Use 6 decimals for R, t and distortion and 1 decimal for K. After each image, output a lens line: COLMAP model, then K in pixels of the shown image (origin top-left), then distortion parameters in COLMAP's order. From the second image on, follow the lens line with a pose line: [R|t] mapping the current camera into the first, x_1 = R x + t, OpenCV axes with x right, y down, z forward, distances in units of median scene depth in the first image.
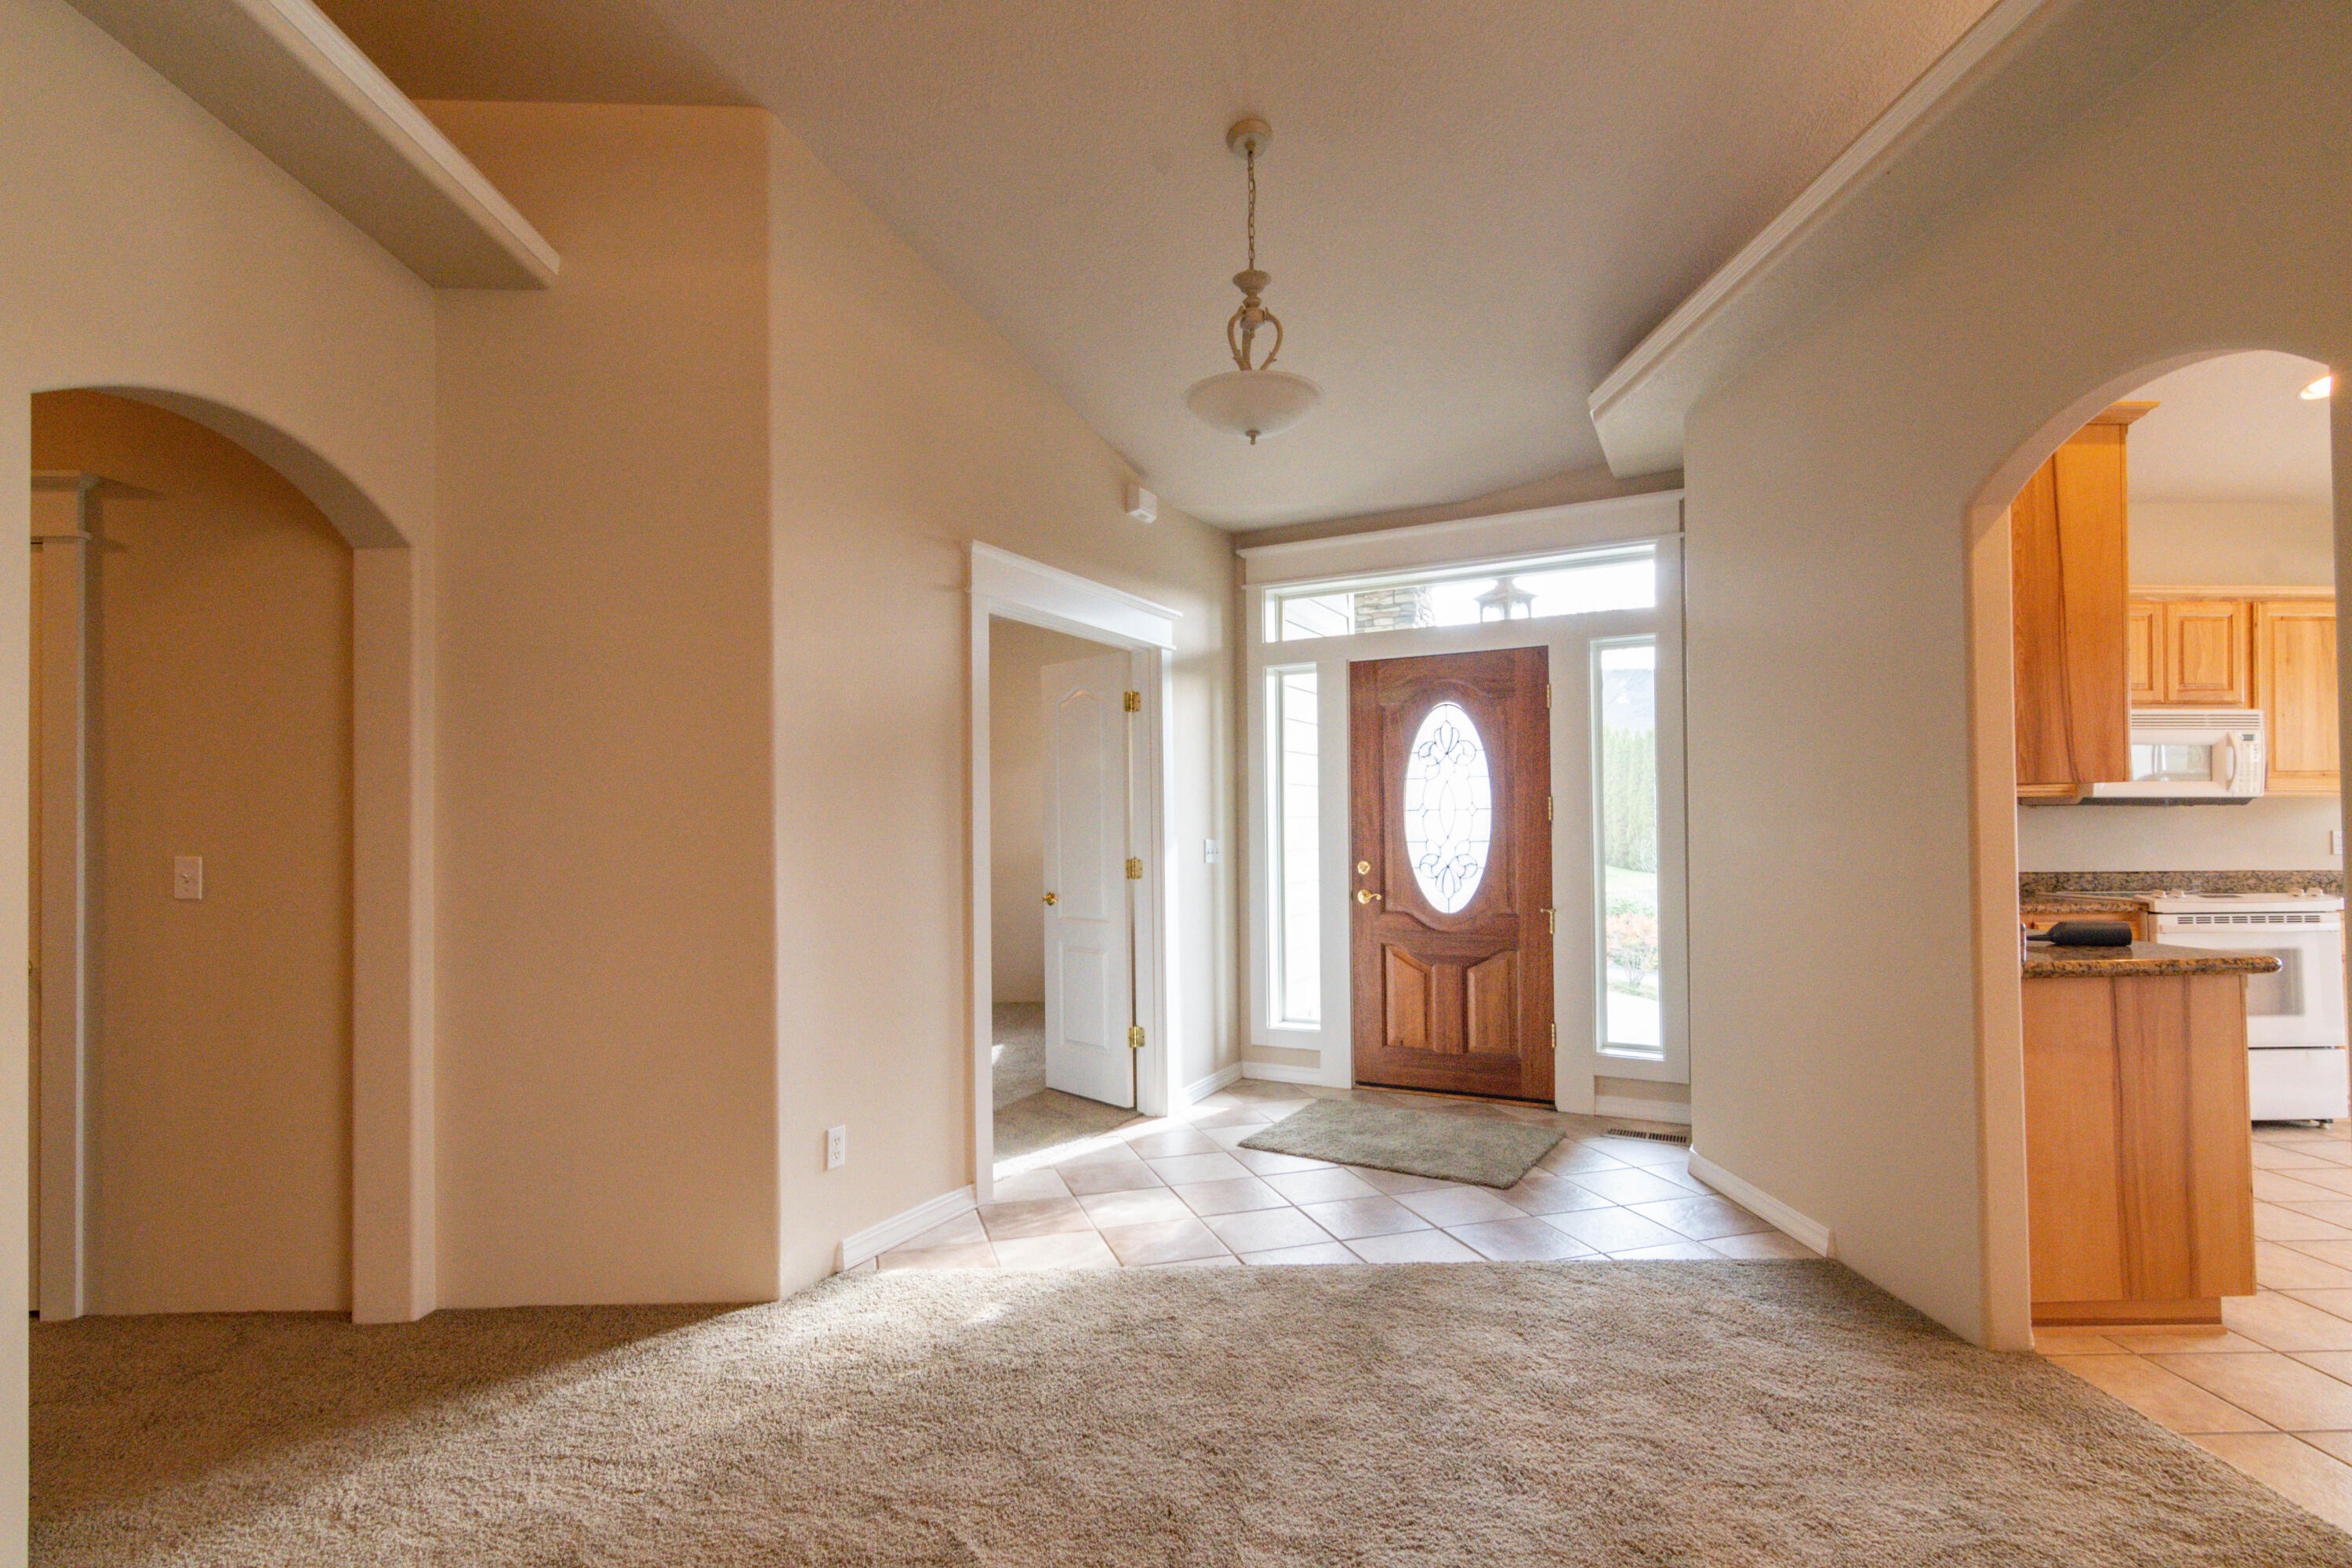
lens RADIAL K [[1129.4, 0, 1163.4], [0, 1129.4, 810.4], [0, 0, 1]] dist [-0.002836, 0.002363]
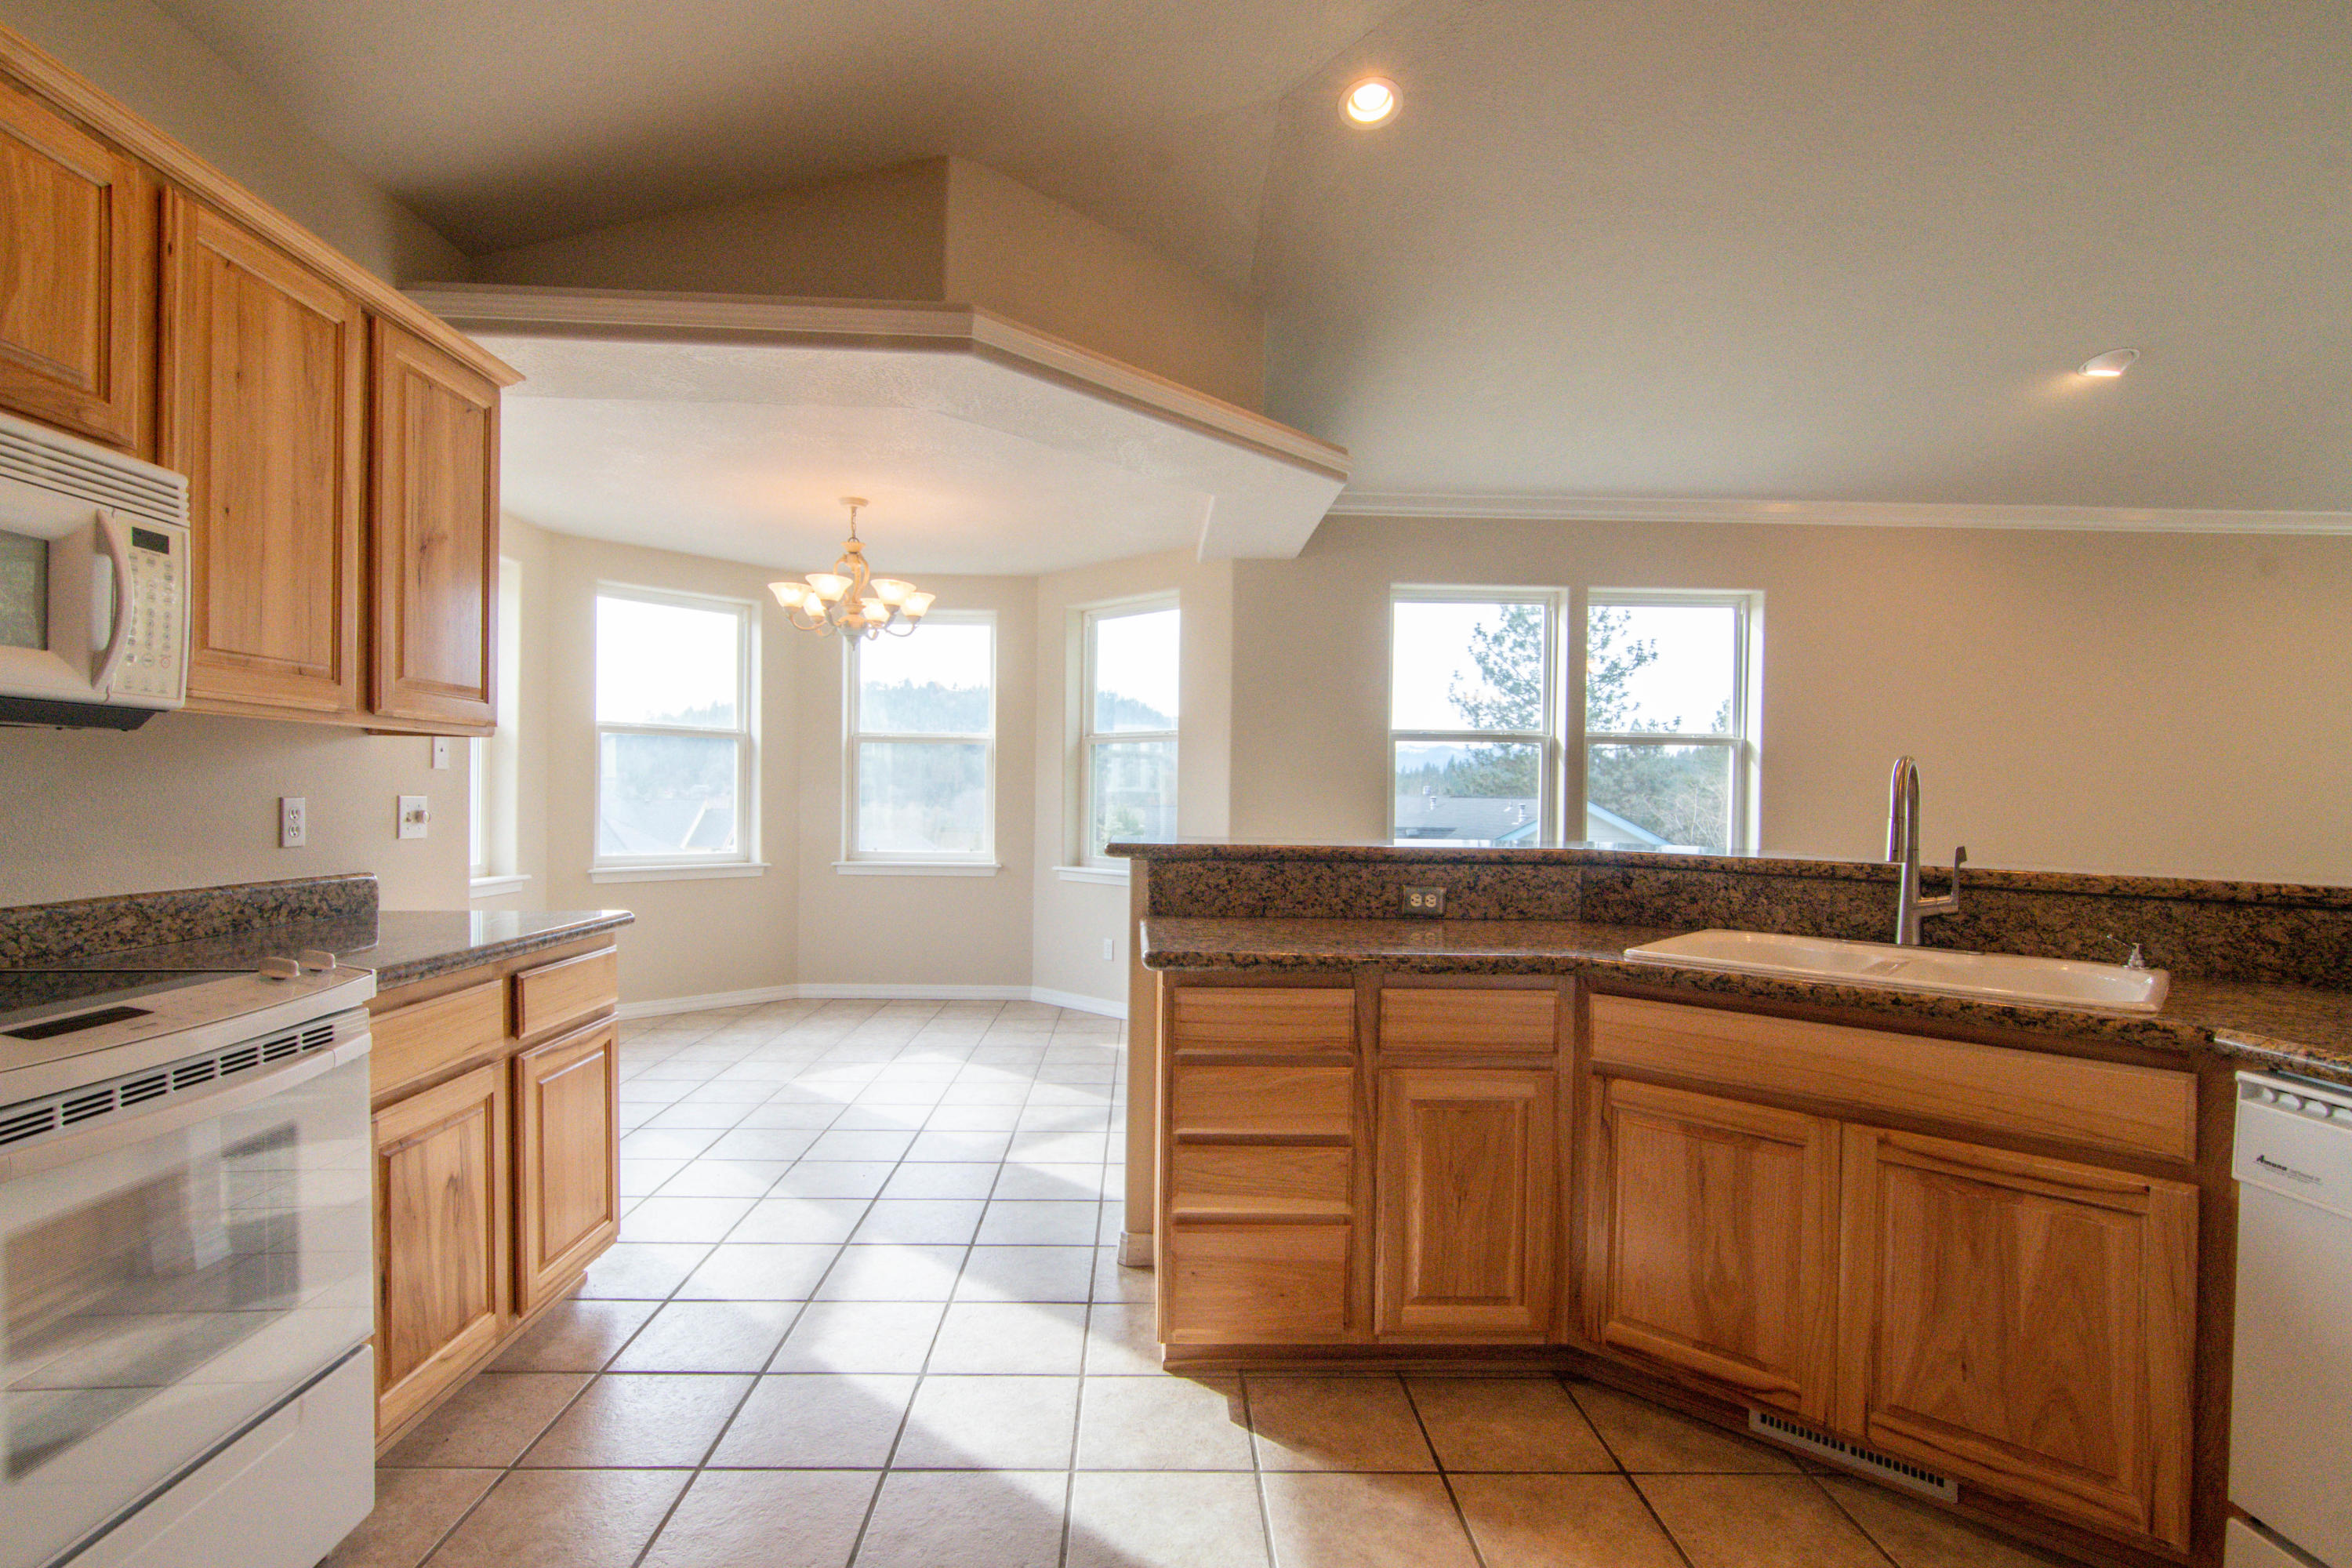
lens RADIAL K [[1141.5, 0, 1164.6], [0, 1141.5, 810.7], [0, 0, 1]] dist [0.000513, 0.000342]
pose [[0.015349, -0.008488, 0.999846, 0.597877], [-0.030983, 0.999480, 0.008960, 0.007767], [-0.999402, -0.031115, 0.015078, 0.664726]]
